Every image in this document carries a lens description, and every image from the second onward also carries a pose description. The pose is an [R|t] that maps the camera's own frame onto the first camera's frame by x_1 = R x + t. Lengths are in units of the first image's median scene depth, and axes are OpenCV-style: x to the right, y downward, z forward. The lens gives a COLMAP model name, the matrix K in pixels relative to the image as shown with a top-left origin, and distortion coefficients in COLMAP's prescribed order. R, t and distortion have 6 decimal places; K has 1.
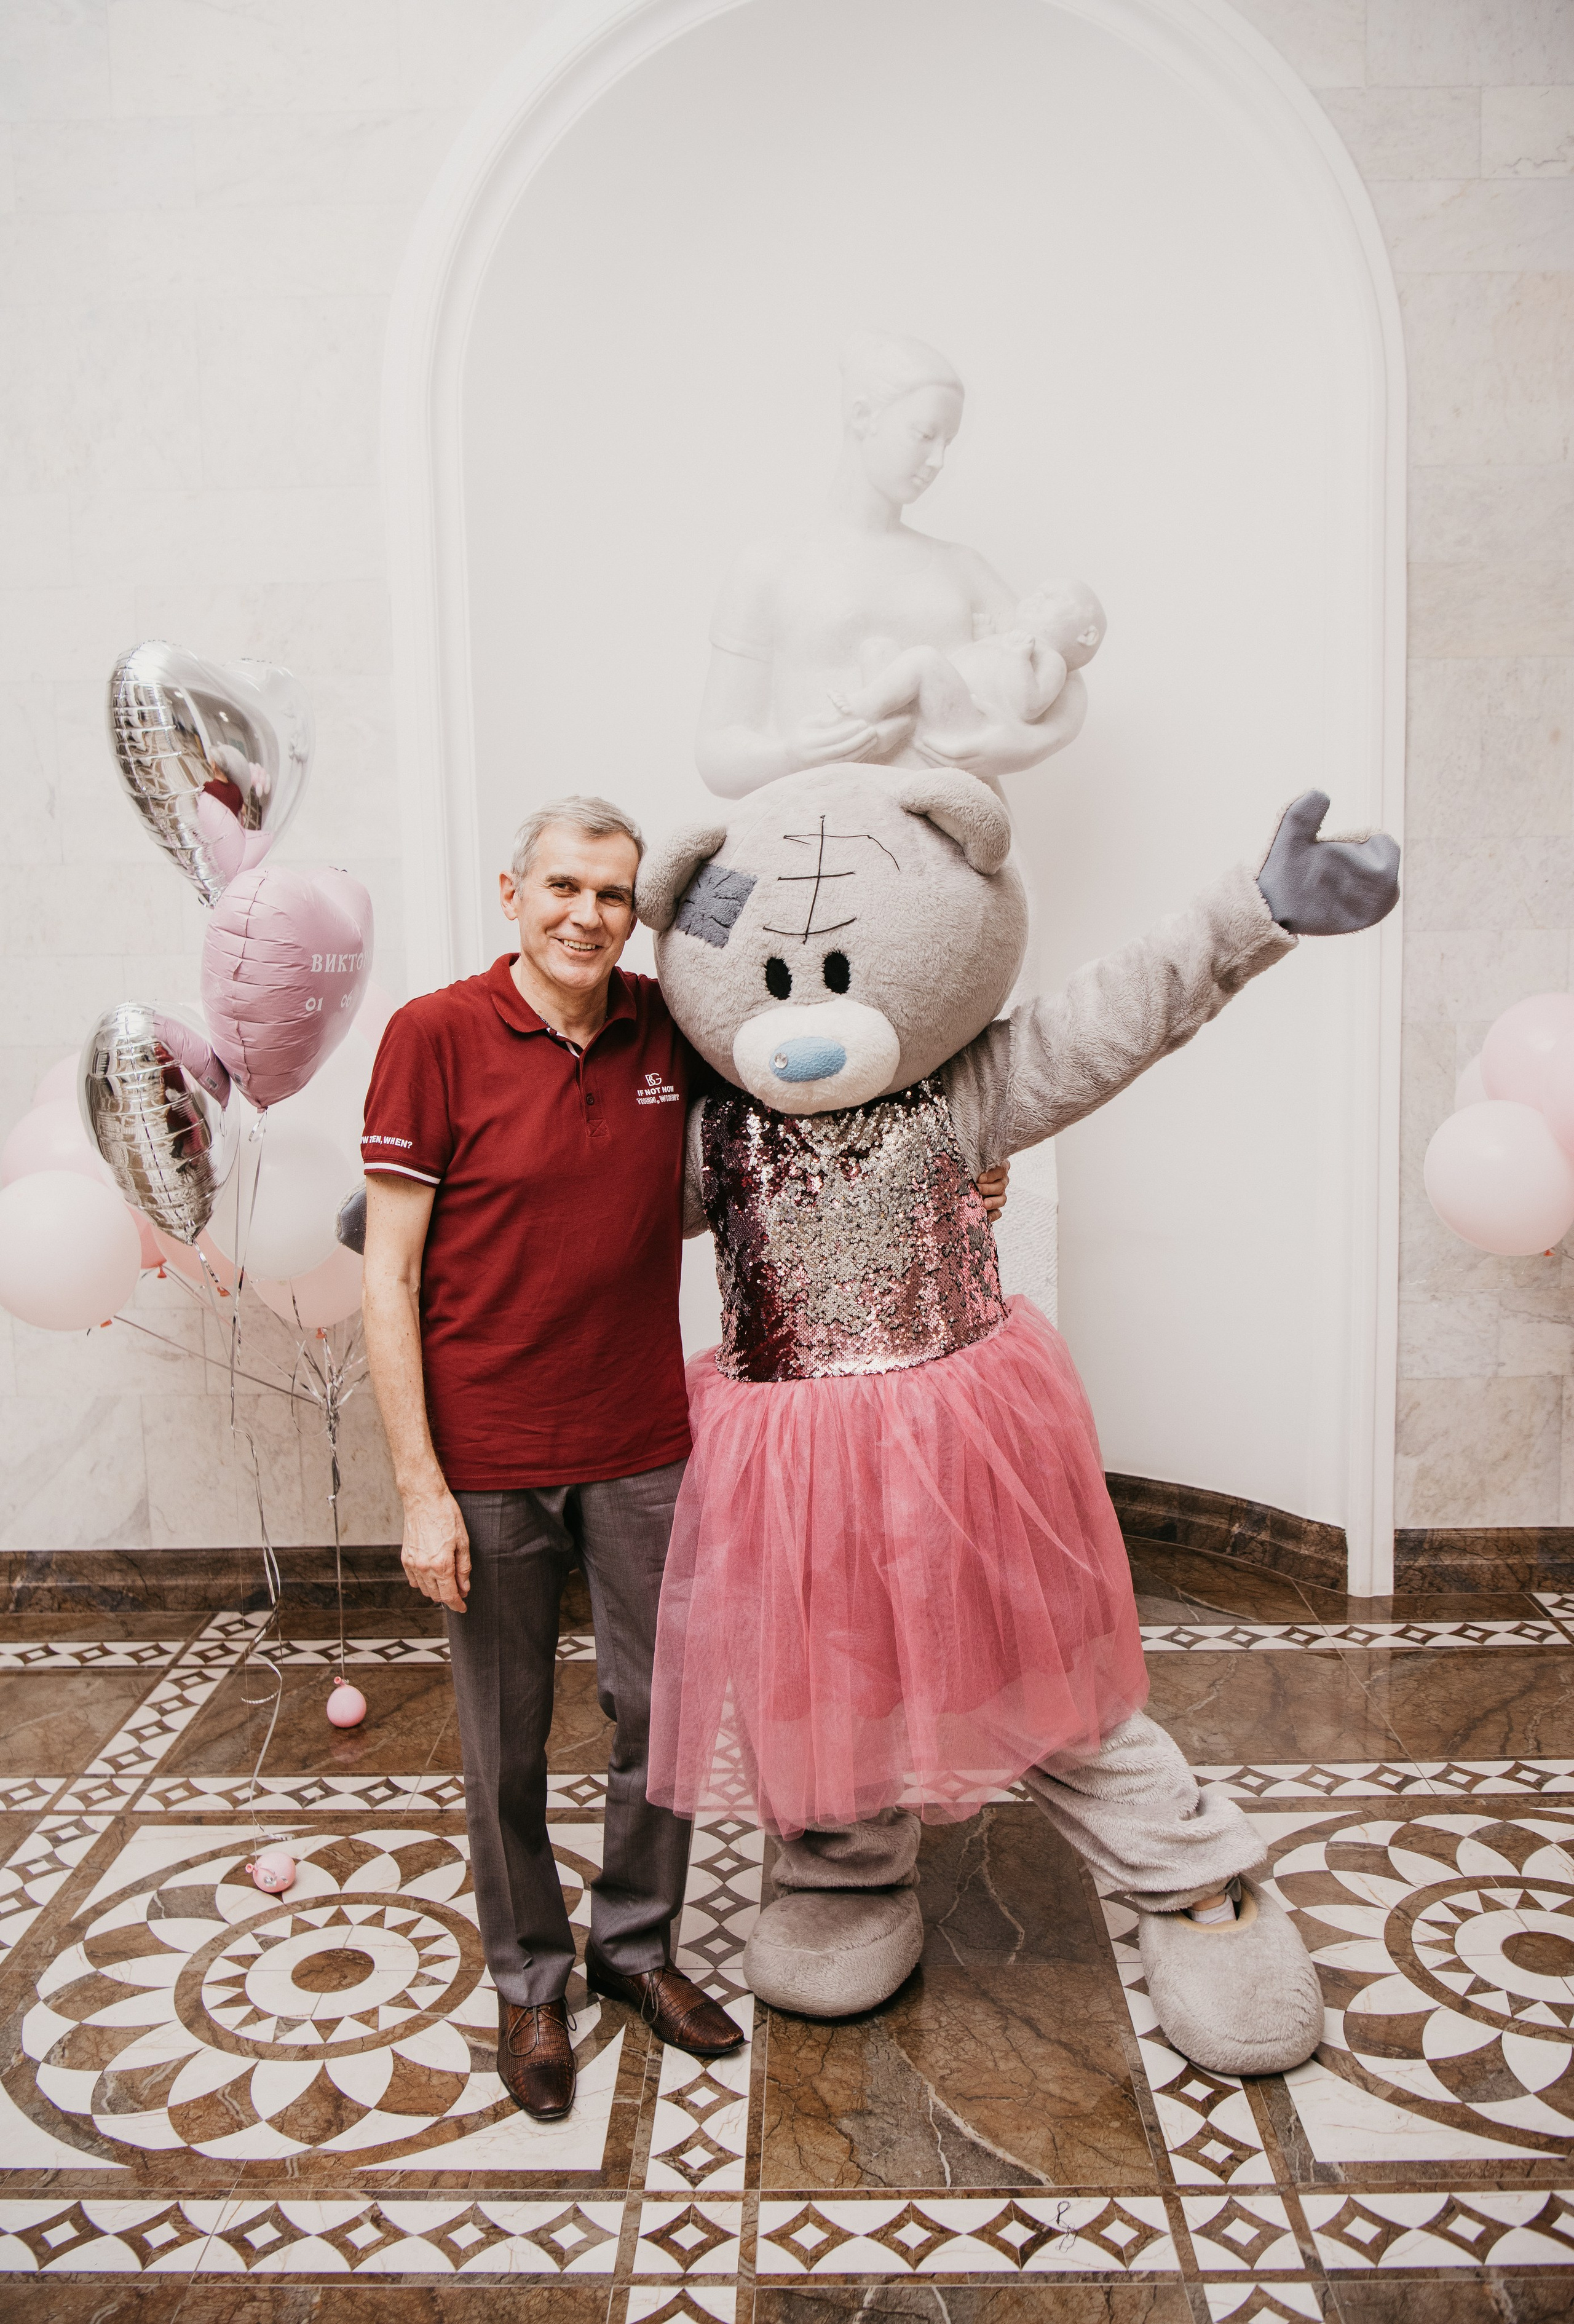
lens RADIAL K [[1870.1, 0, 815.0], [0, 1870.1, 1099.4], [0, 0, 1]] dist [-0.037084, 0.007270]
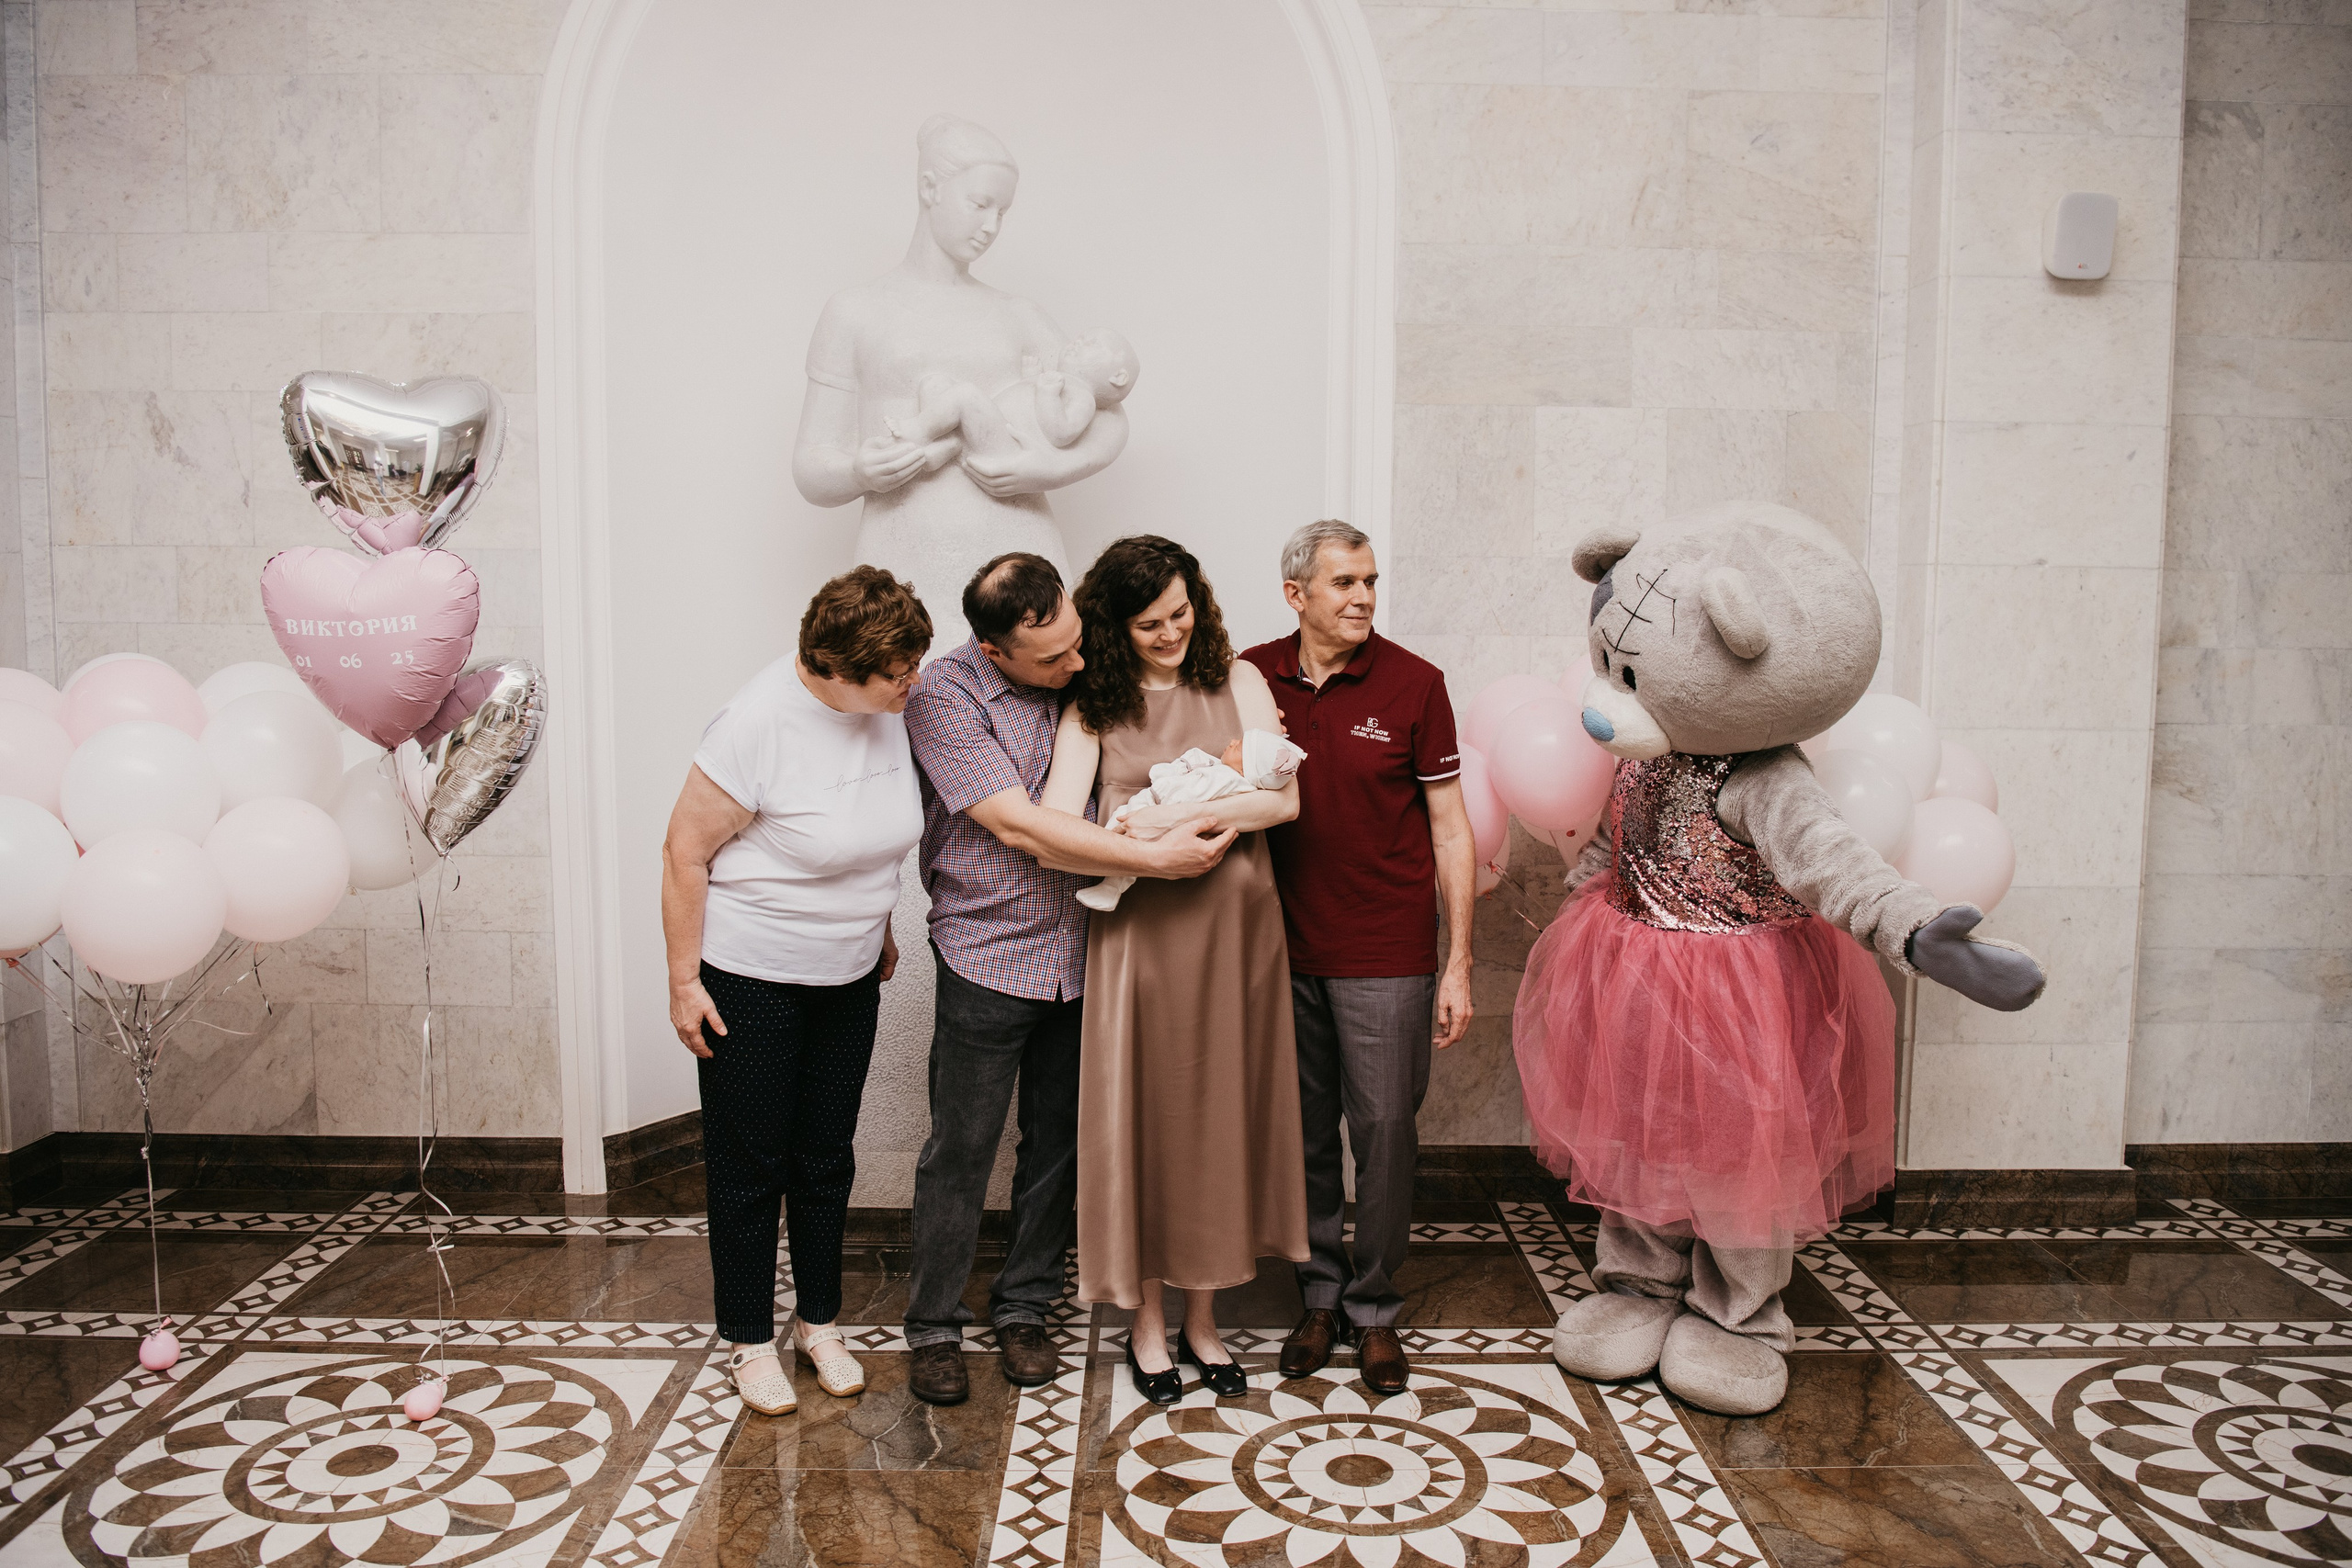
lens RADIAL K [[1712.5, 0, 1161.3], [0, 1712.5, 760.5], [0, 0, 1]] dist [-0.054613, 0.006451]
pose [[0.999352, 0.026331, 0.024534, 0.148424], [-0.025902, 0.999509, -0.017642, 0.012565], [-0.024987, 0.016995, 0.999543, -0.077516]]
